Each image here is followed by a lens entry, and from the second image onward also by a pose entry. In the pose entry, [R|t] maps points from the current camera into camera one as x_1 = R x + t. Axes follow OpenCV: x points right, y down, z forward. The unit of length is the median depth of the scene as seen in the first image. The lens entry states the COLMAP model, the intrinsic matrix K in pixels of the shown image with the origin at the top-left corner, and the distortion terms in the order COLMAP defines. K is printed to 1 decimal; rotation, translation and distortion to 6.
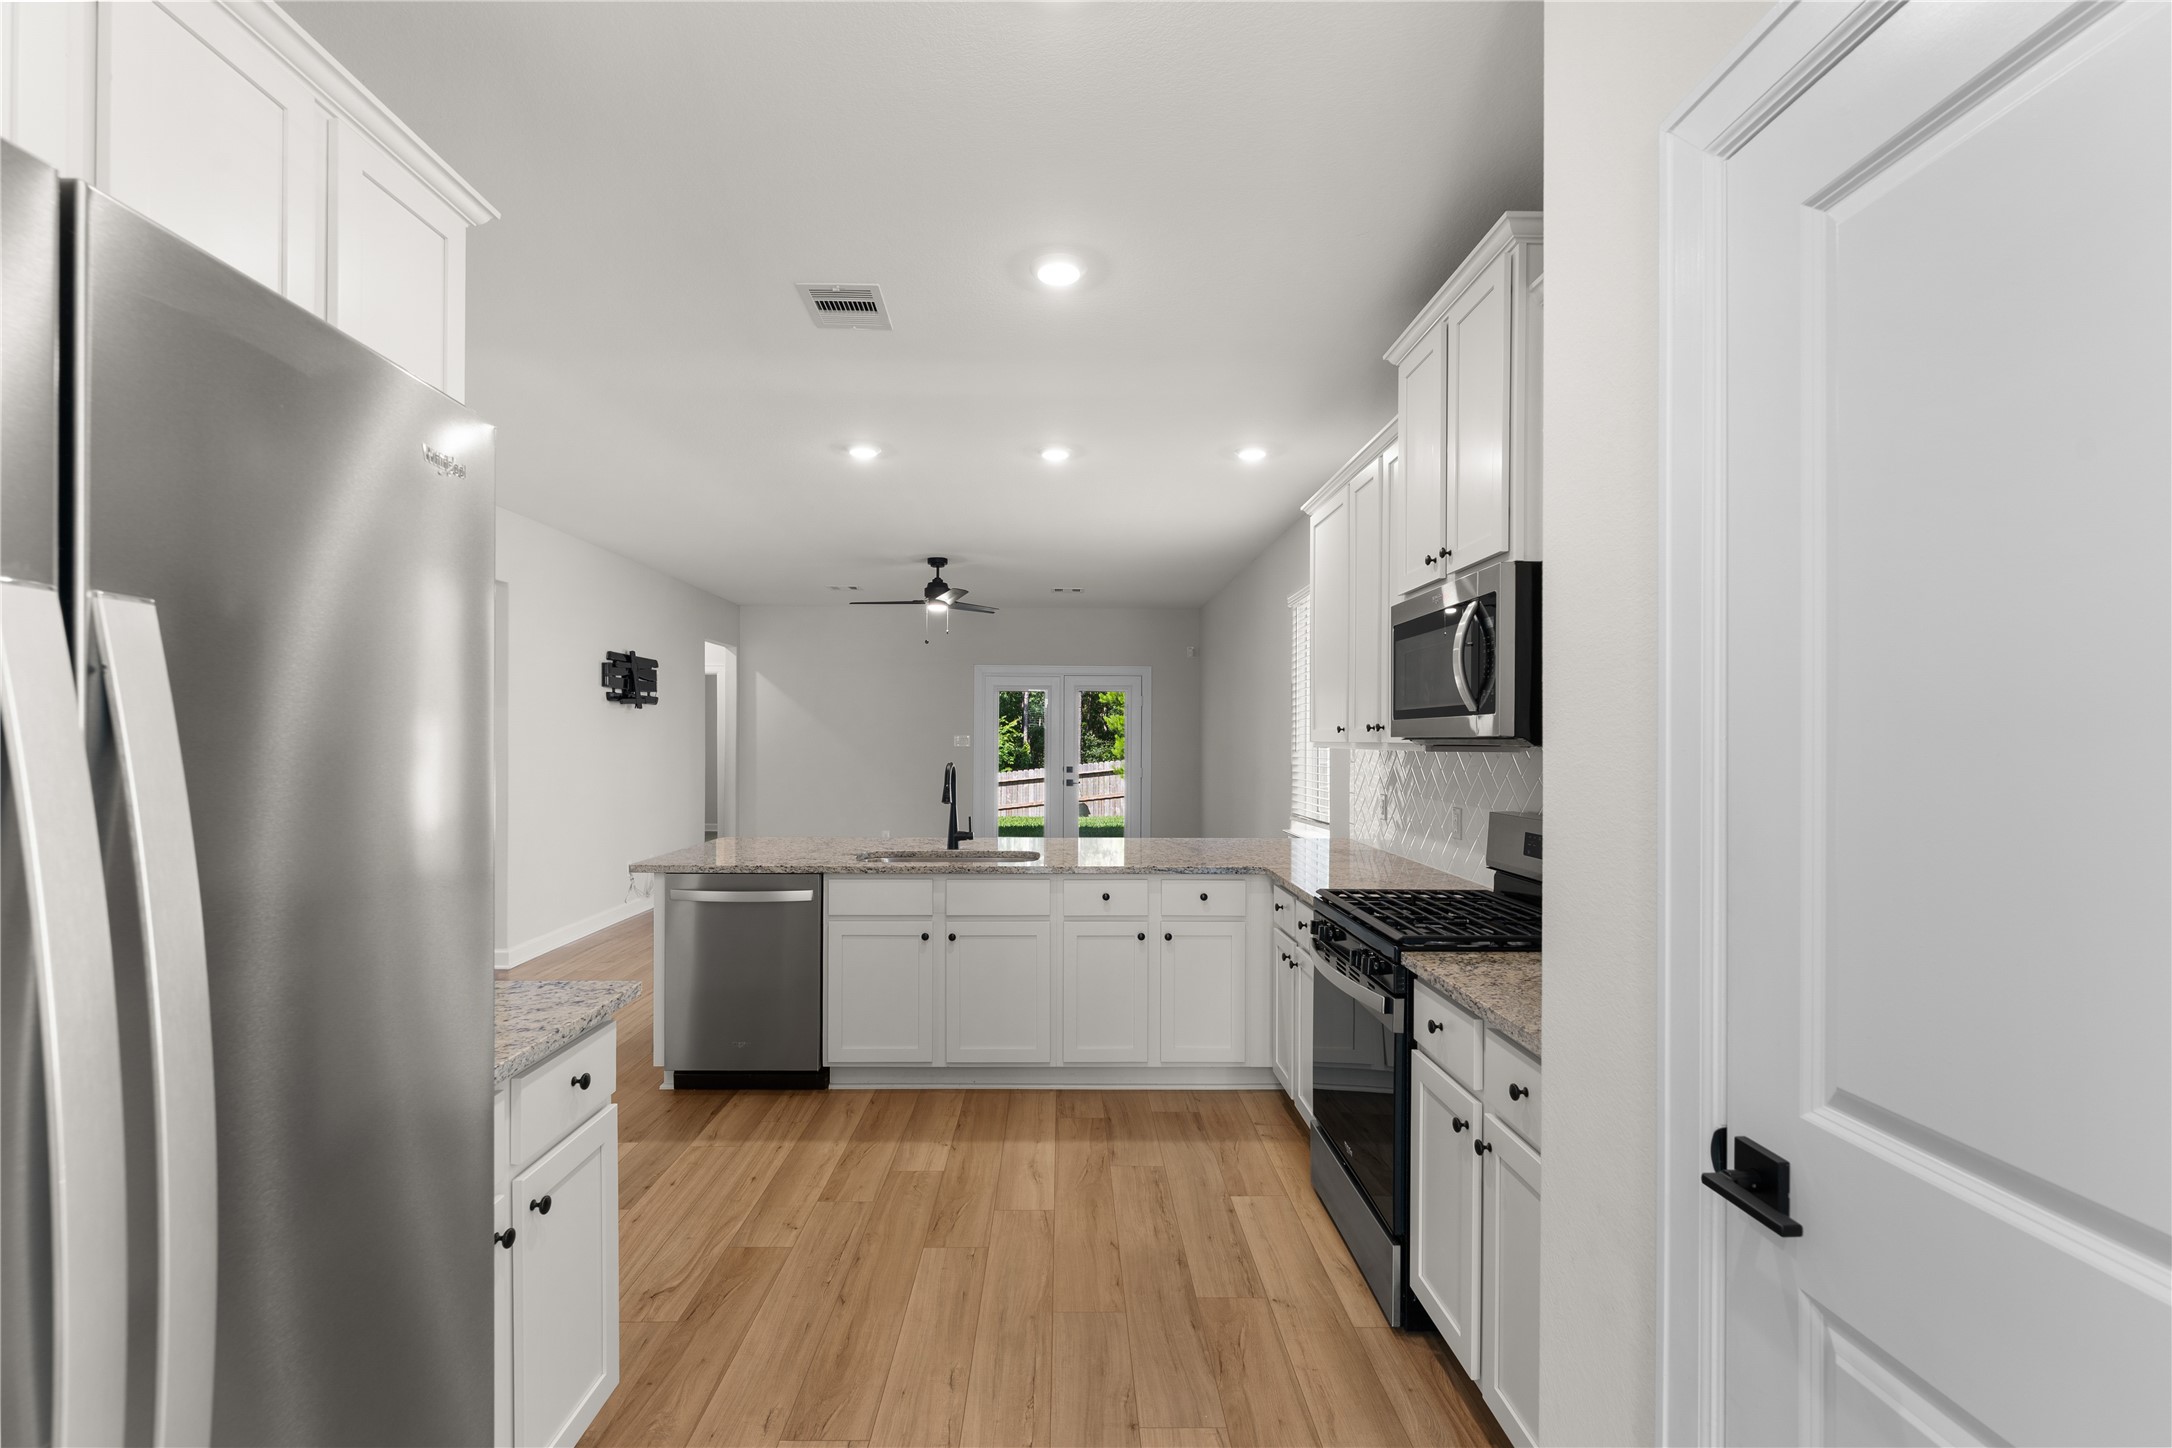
lens RADIAL K [[968.5, 0, 1074.2], [0, 968.5, 744.9], [0, 0, 1]] dist [0.001277, -0.000458]
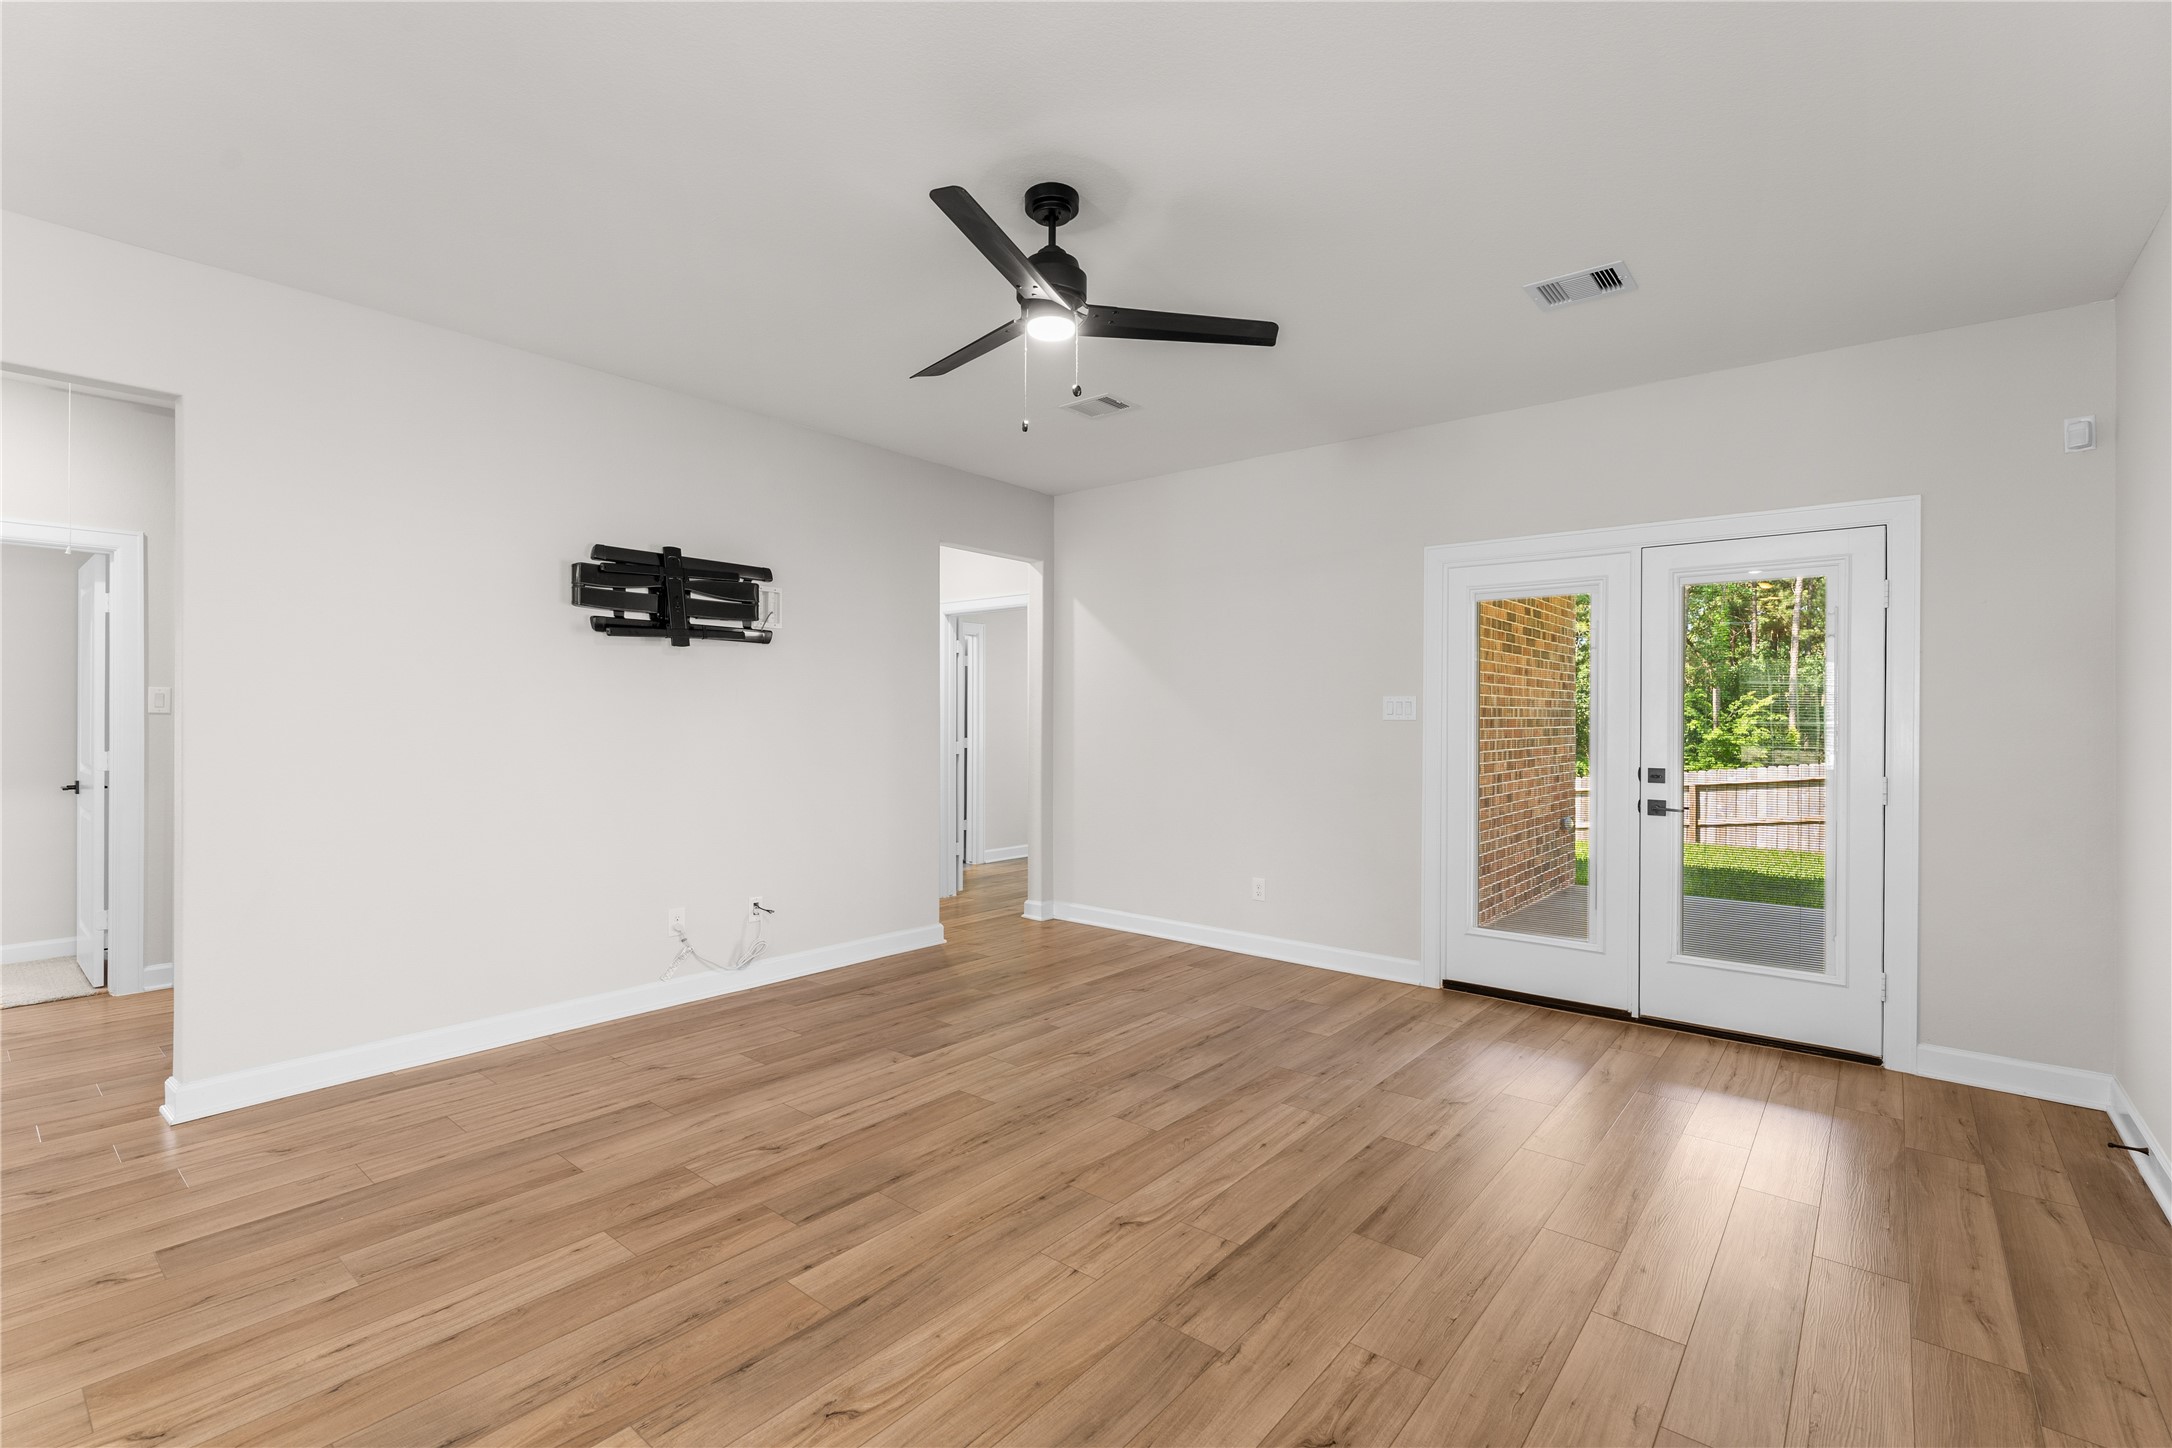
lens RADIAL K [[968.5, 0, 1067.5], [0, 968.5, 705.1], [0, 0, 1]] dist [0.001277, -0.000458]
pose [[0.754342, -0.010865, -0.656391, 0.202683], [-0.007021, 0.999672, -0.024616, 0.020180], [0.656444, 0.023177, 0.754019, 1.400621]]
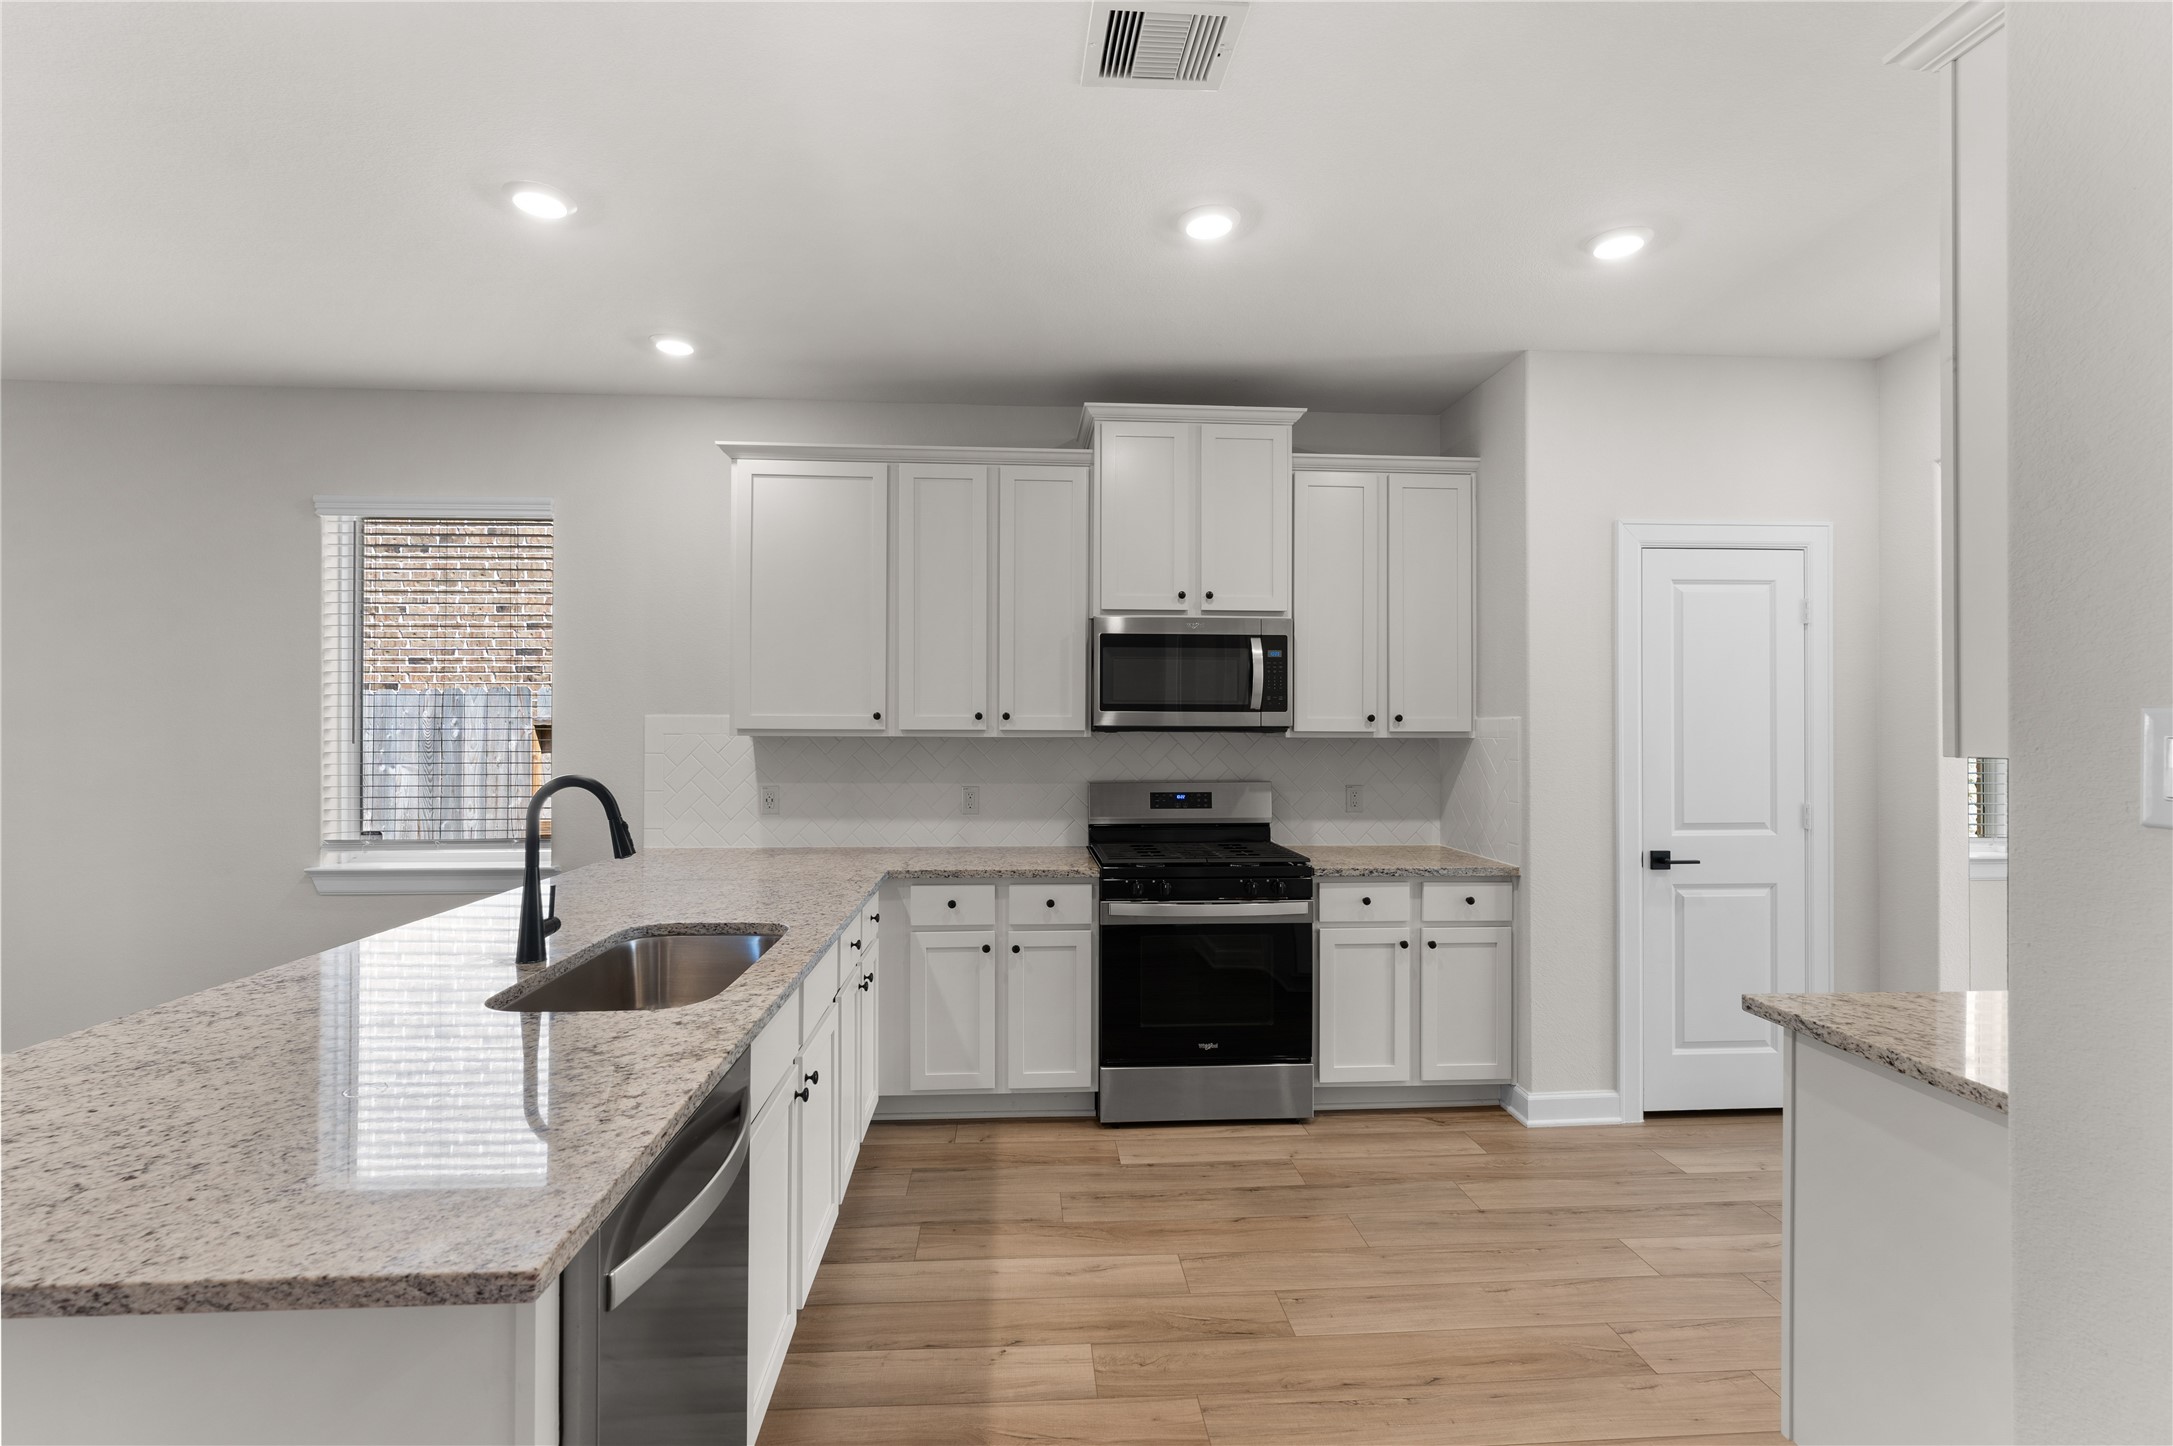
lens RADIAL K [[968.9, 0, 1077.8], [0, 968.9, 716.5], [0, 0, 1]] dist [0.001277, -0.000458]
pose [[-0.050734, 0.006751, 0.998689, -0.690608], [0.003061, 0.999974, -0.006604, -0.007488], [-0.998708, 0.002722, -0.050753, 0.862345]]
